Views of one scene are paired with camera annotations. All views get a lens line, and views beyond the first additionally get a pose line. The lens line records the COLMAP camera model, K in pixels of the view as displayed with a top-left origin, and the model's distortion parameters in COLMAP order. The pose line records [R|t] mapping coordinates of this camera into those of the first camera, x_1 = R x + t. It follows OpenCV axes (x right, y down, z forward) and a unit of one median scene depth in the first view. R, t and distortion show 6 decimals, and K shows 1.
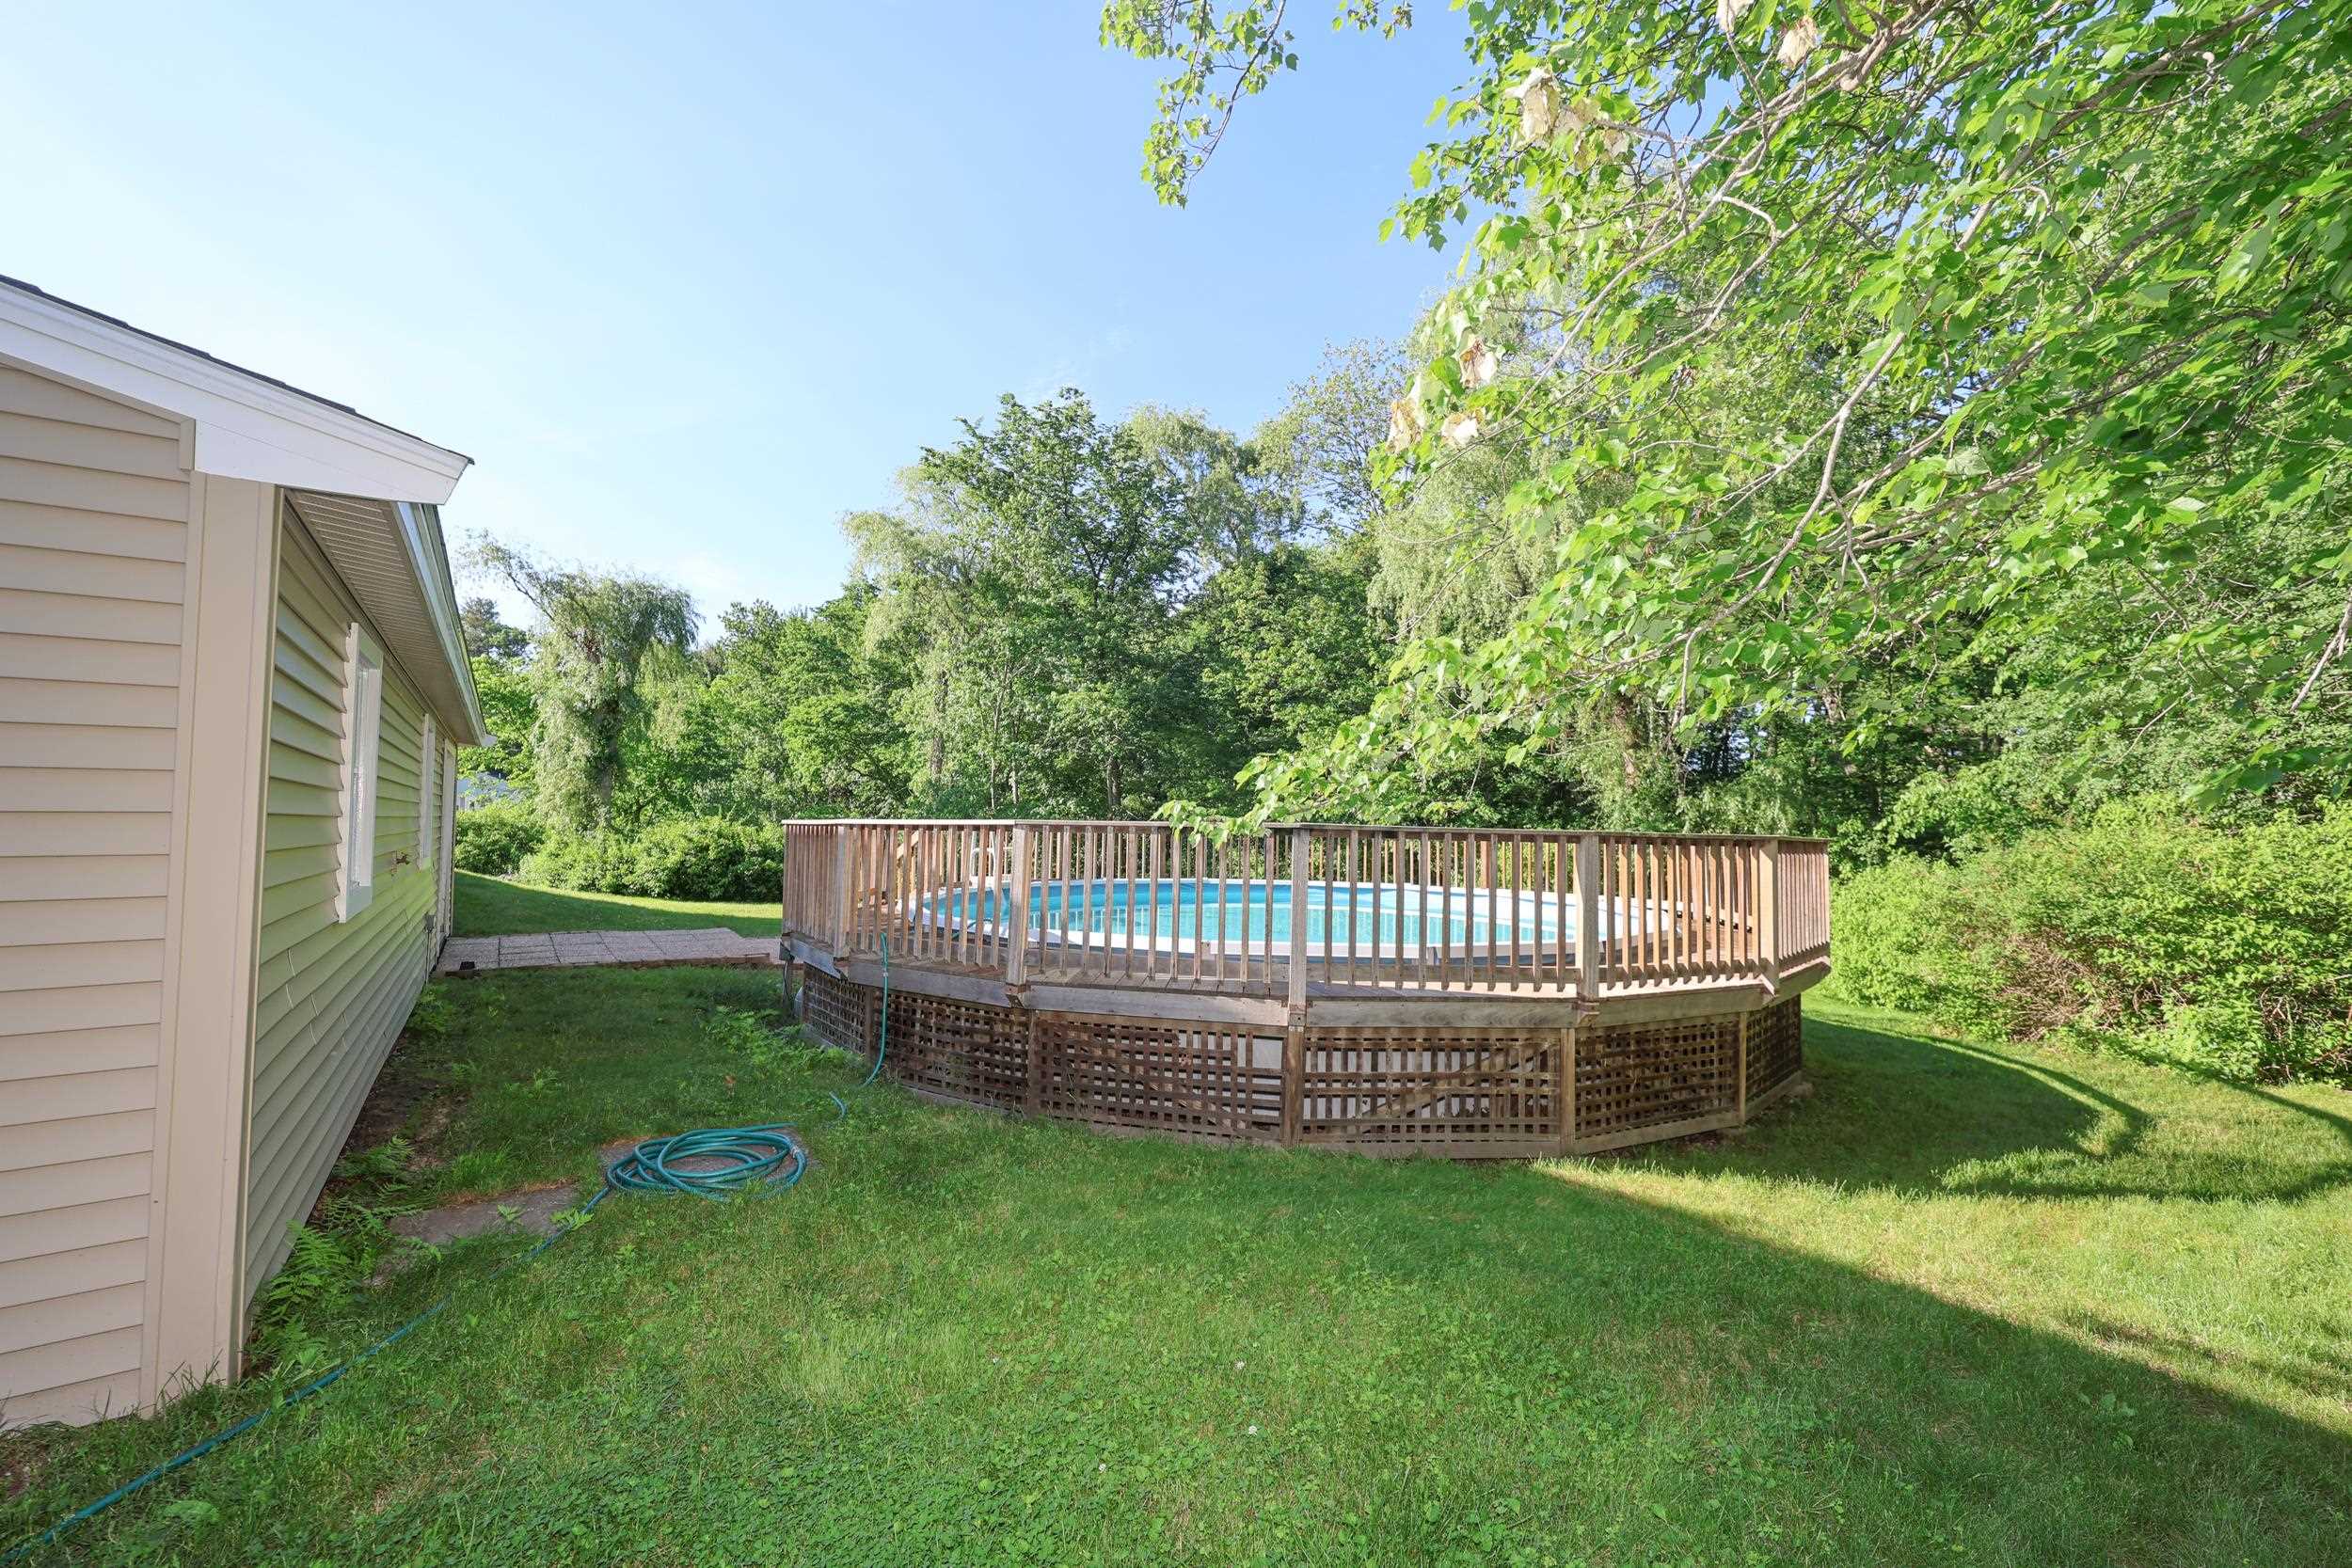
lens RADIAL K [[966.8, 0, 1158.8], [0, 966.8, 779.9], [0, 0, 1]] dist [-0.001544, 0.000713]
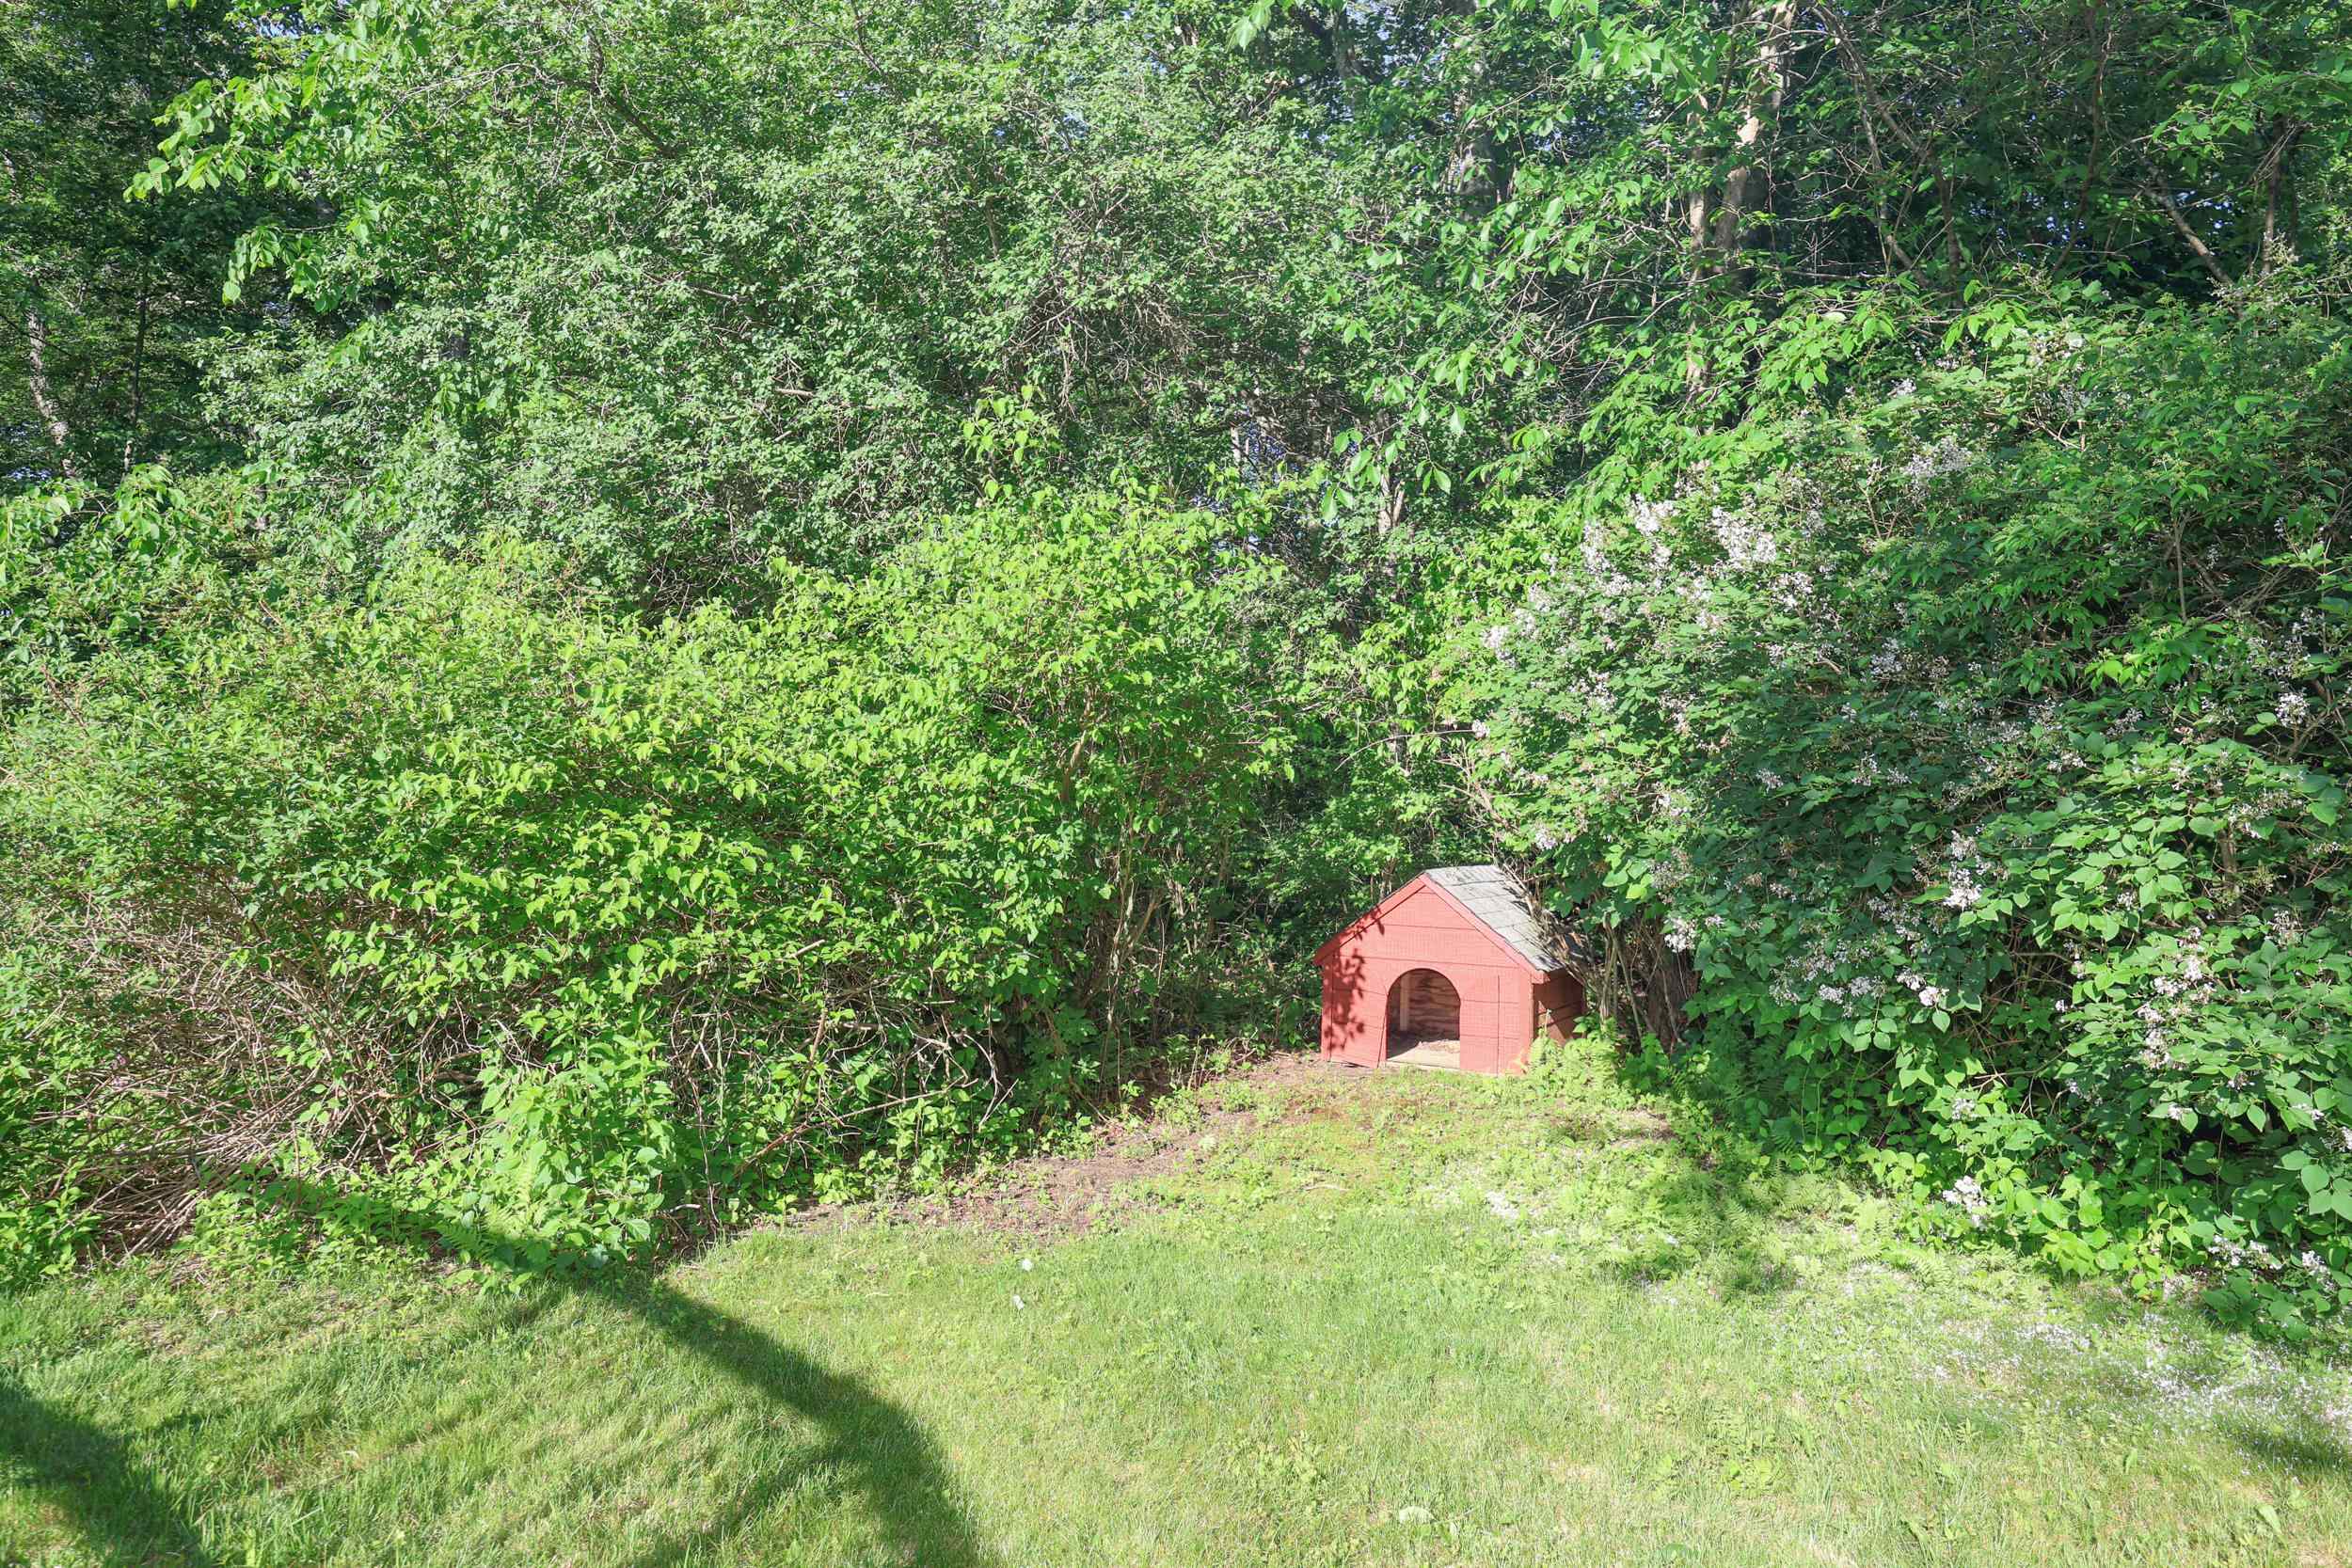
lens RADIAL K [[1647.2, 0, 1170.6], [0, 1647.2, 775.6], [0, 0, 1]] dist [-0.003177, -0.000900]
pose [[0.405413, -0.007631, 0.914102, 0.616346], [-0.051478, 0.998188, 0.031164, 0.096591], [-0.912683, -0.059690, 0.404286, 0.553673]]
